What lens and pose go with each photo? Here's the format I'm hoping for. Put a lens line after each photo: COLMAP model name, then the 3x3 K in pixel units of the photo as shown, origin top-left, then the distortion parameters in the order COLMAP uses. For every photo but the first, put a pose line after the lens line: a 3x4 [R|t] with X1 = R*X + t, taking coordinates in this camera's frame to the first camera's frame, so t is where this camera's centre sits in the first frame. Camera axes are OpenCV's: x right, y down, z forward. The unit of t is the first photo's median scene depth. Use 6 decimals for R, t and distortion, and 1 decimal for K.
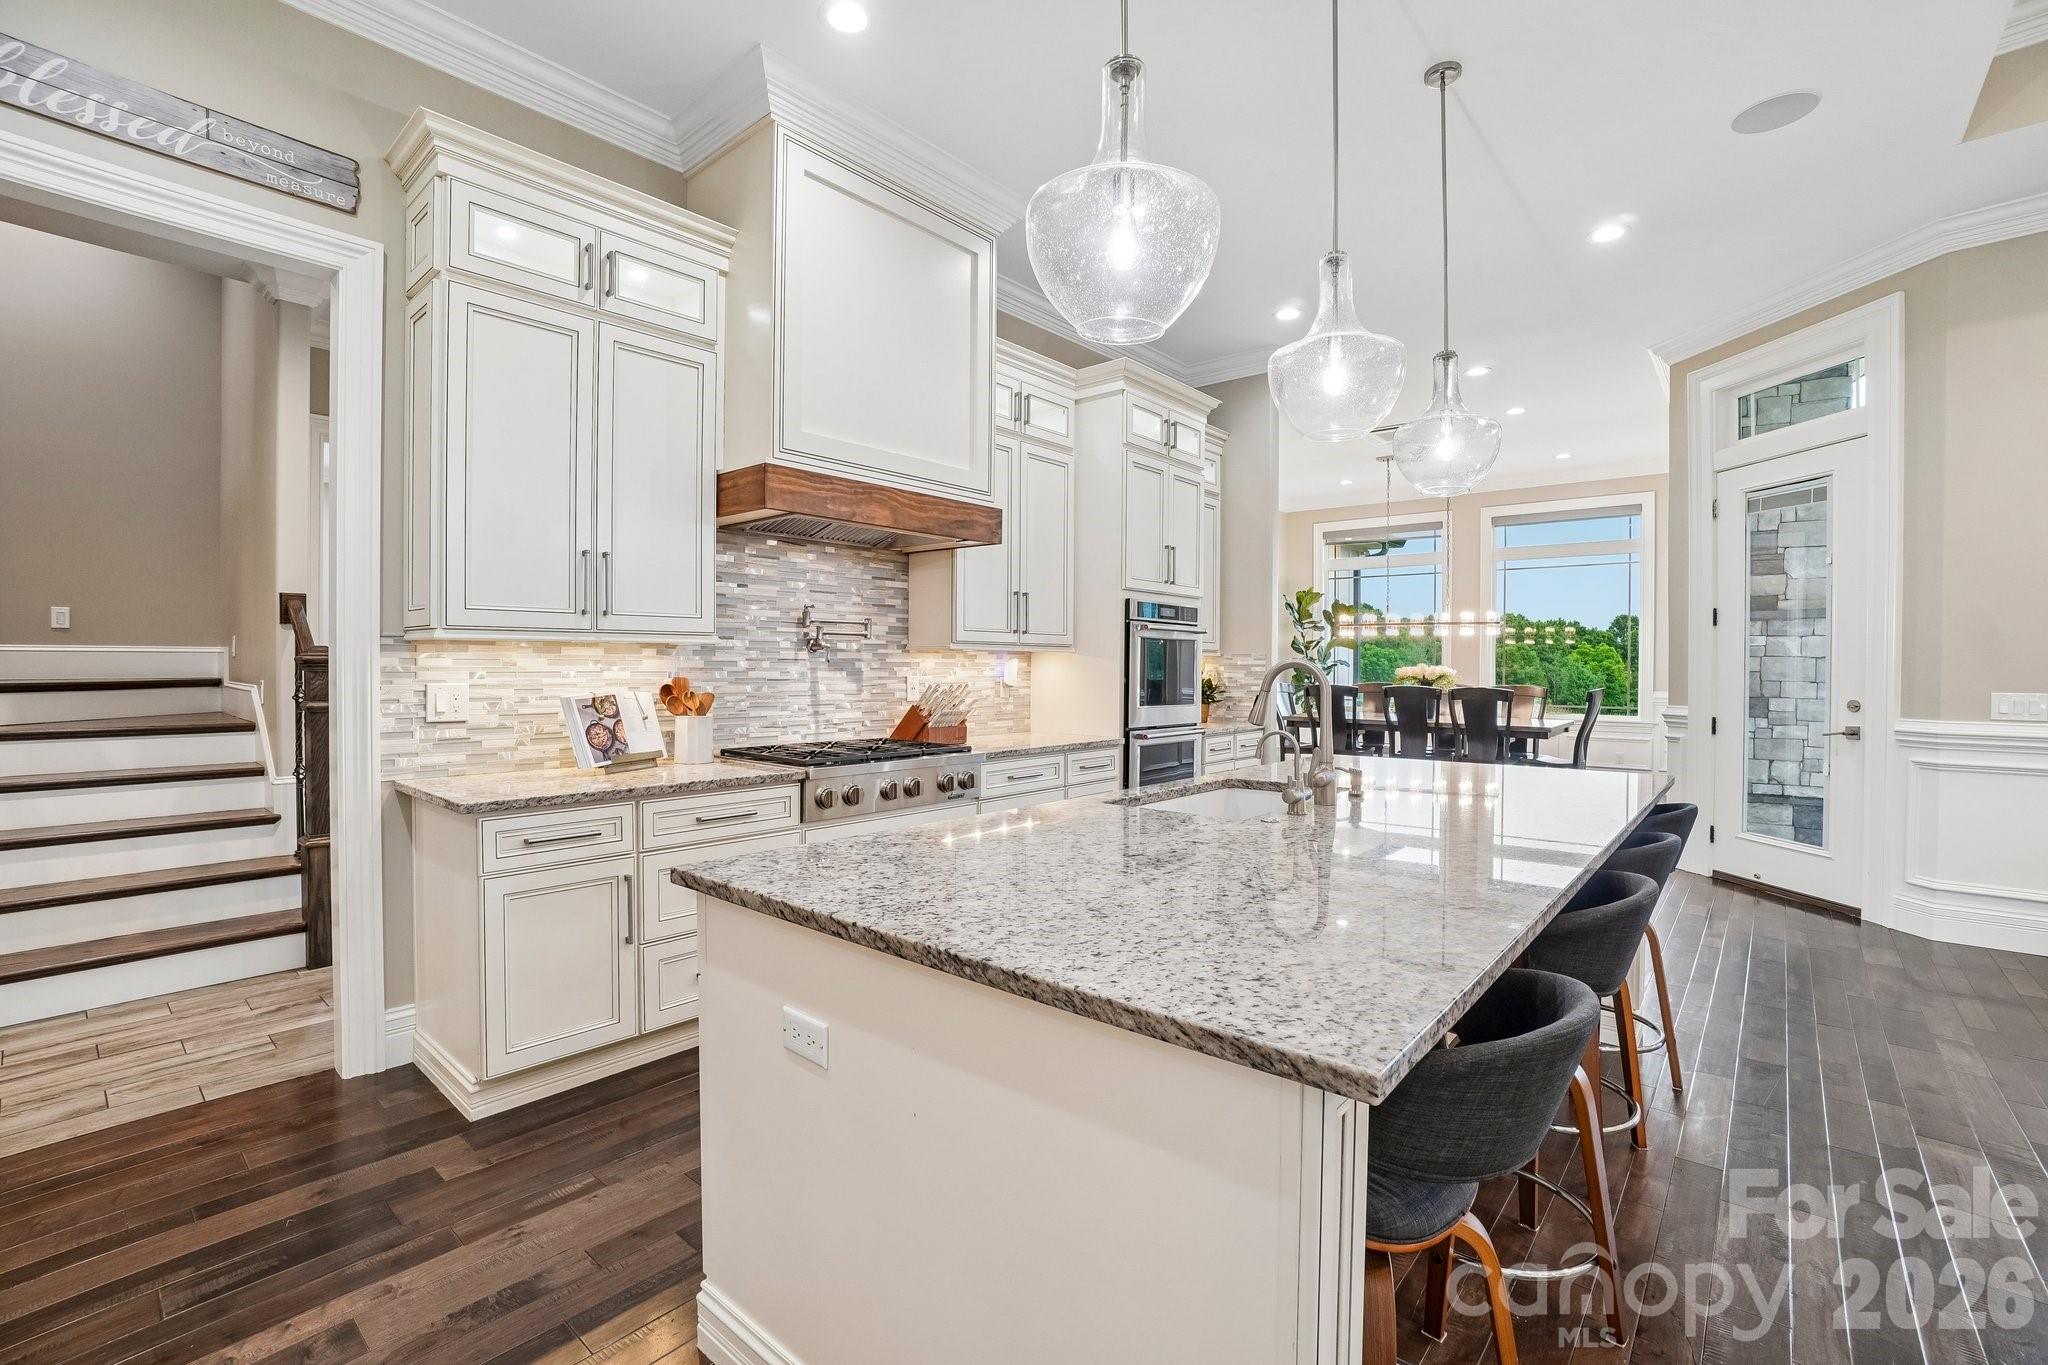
lens RADIAL K [[887.2, 0, 1027.6], [0, 887.2, 675.4], [0, 0, 1]] dist [-0.028743, 0.006471]
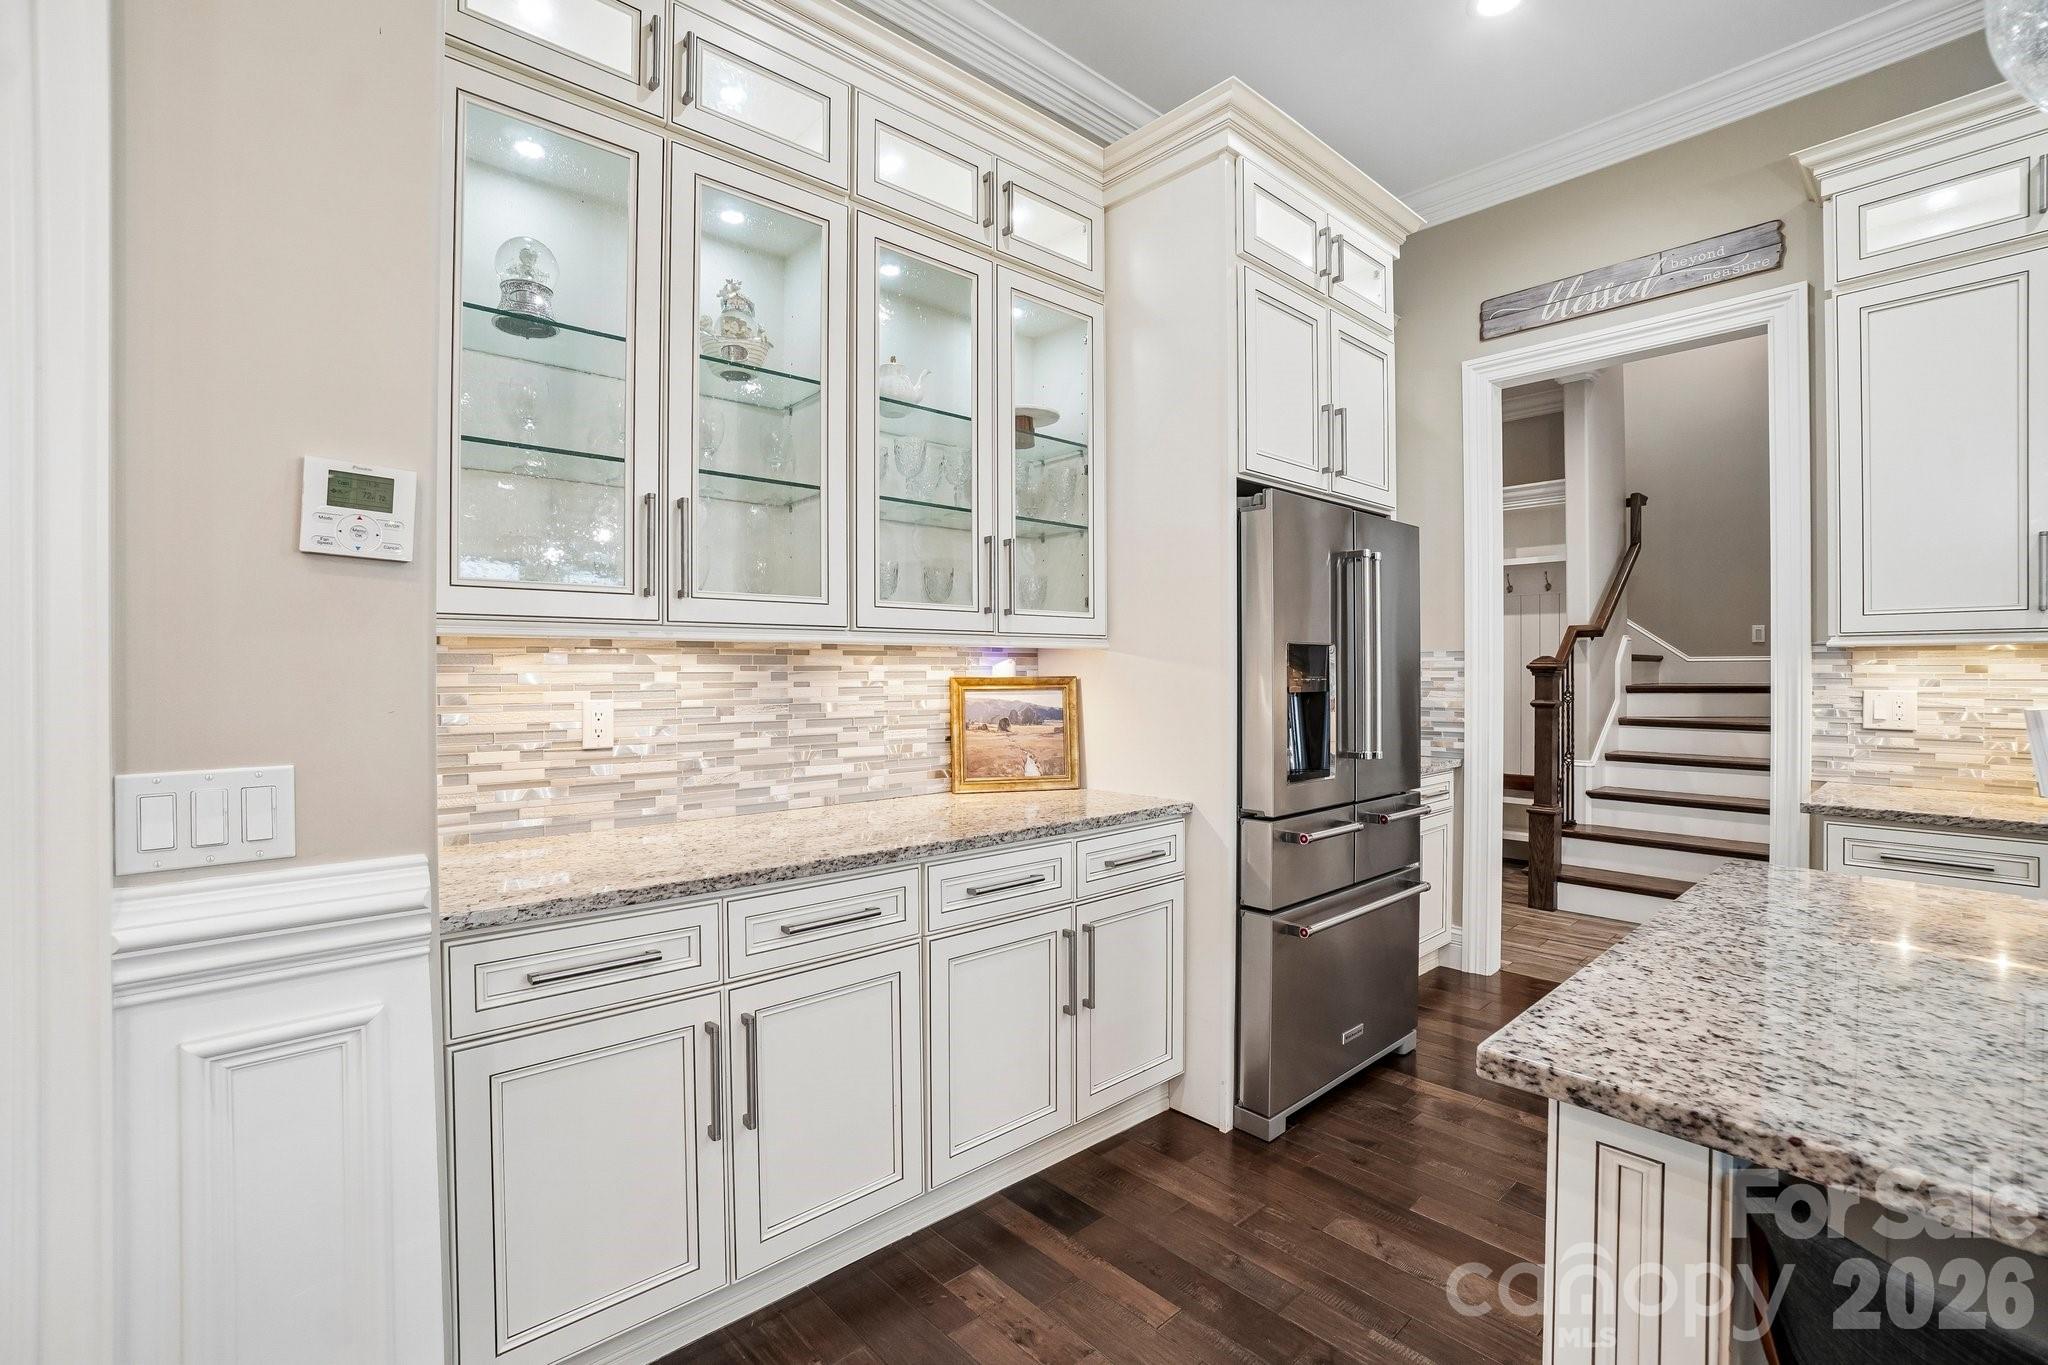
lens RADIAL K [[887.2, 0, 1035.2], [0, 887.2, 676.0], [0, 0, 1]] dist [-0.028743, 0.006471]
pose [[-0.096609, 0.002483, -0.995319, 0.379723], [-0.015902, 0.999865, 0.004038, 0.004449], [0.995195, 0.016218, -0.096557, 0.145518]]
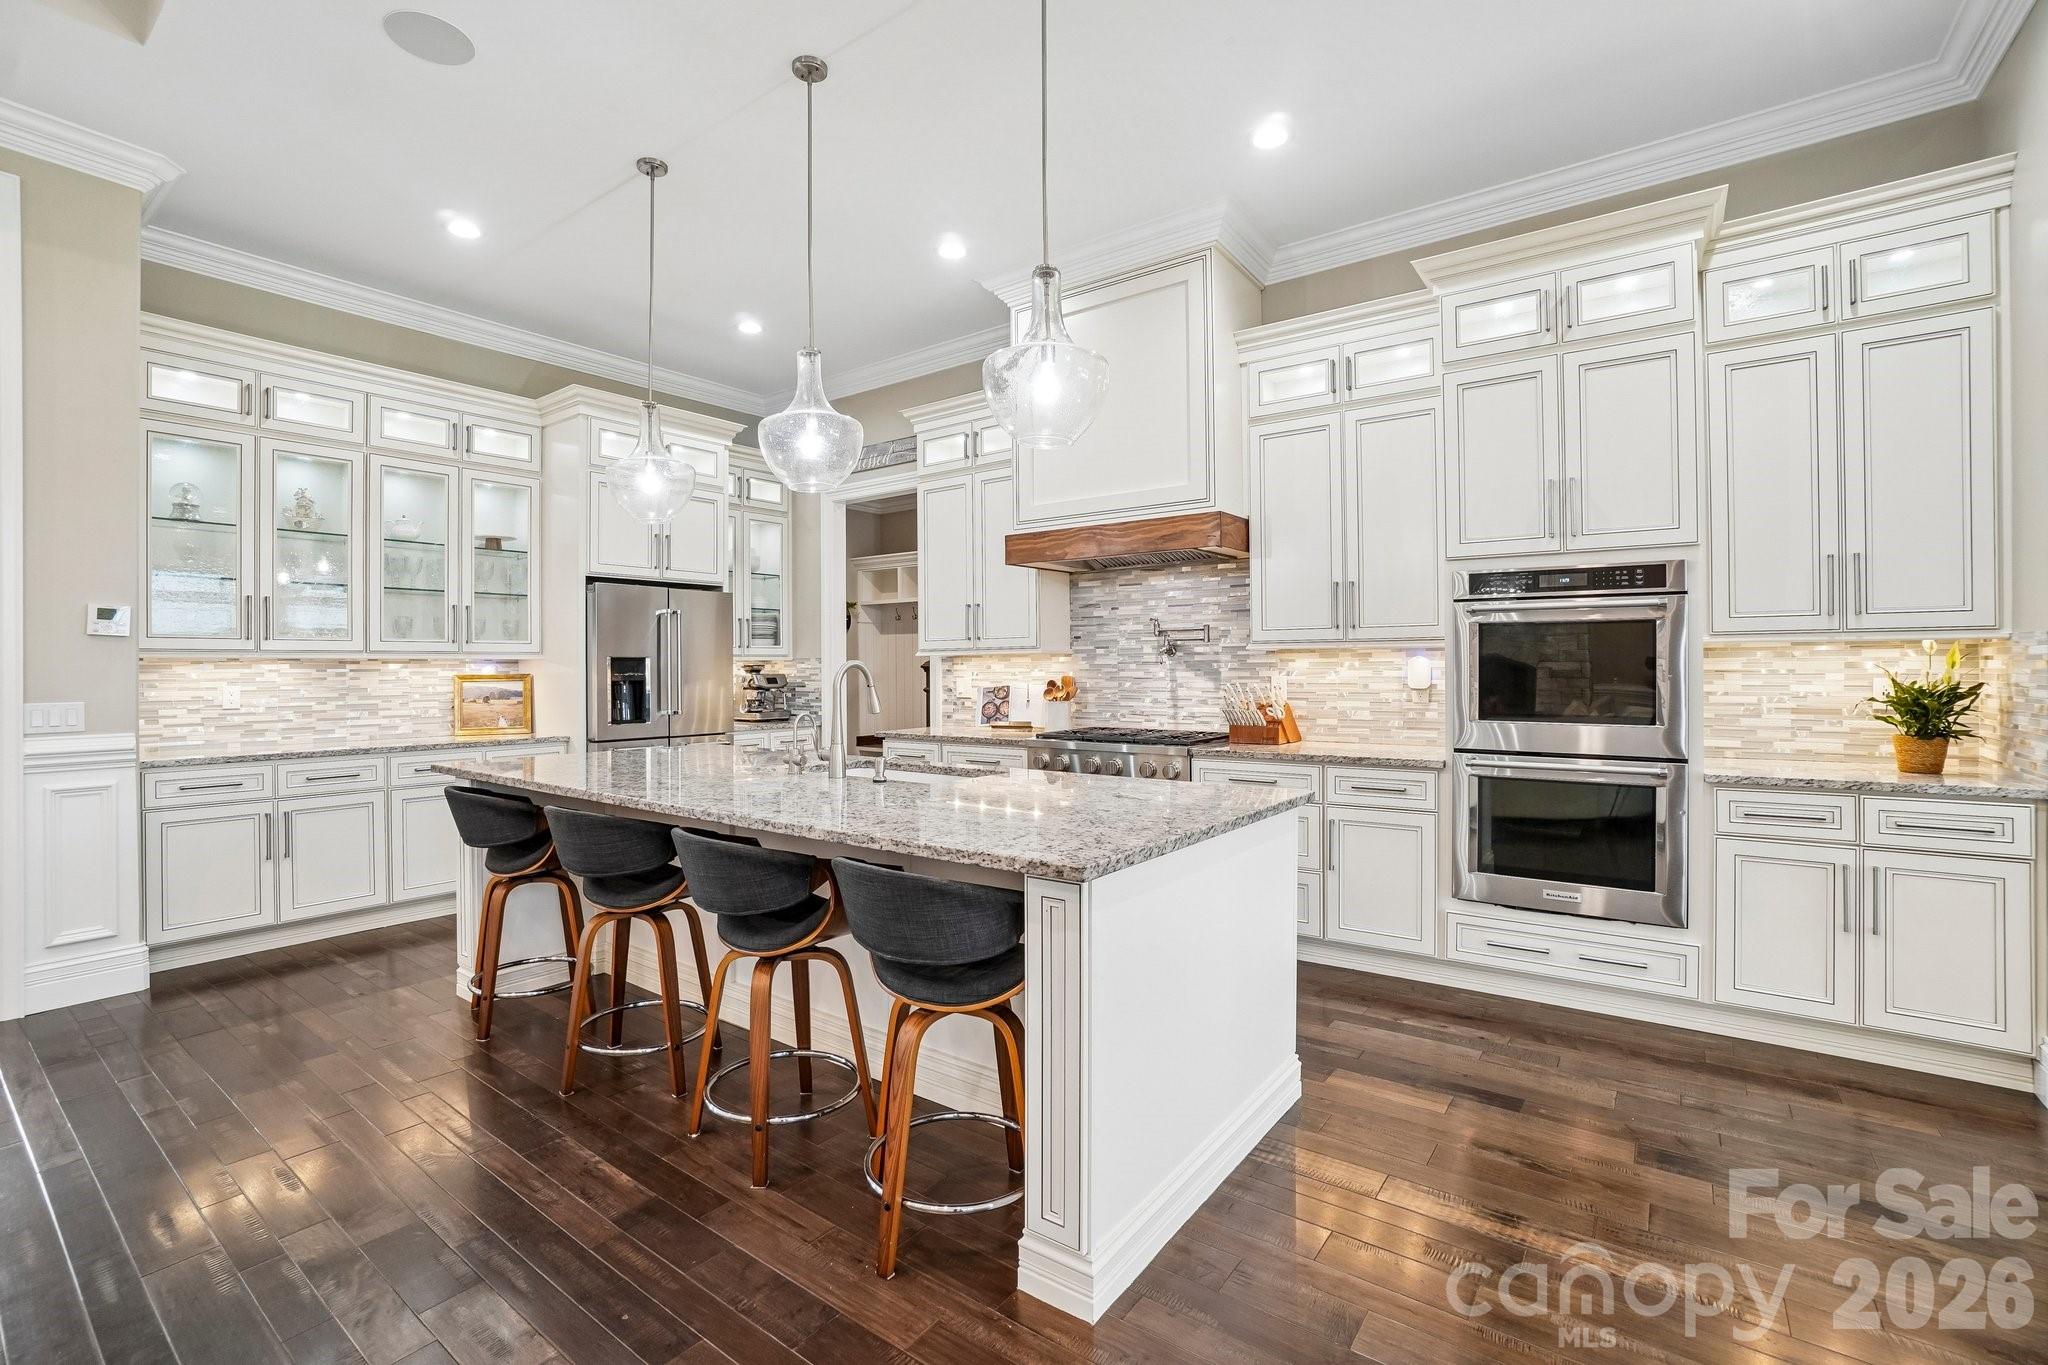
lens RADIAL K [[887.2, 0, 1026.3], [0, 887.2, 673.5], [0, 0, 1]] dist [-0.028743, 0.006471]
pose [[0.085312, -0.002536, -0.996351, 1.291265], [-0.008110, 0.999962, -0.003239, 0.004684], [0.996321, 0.008356, 0.085288, 0.943025]]
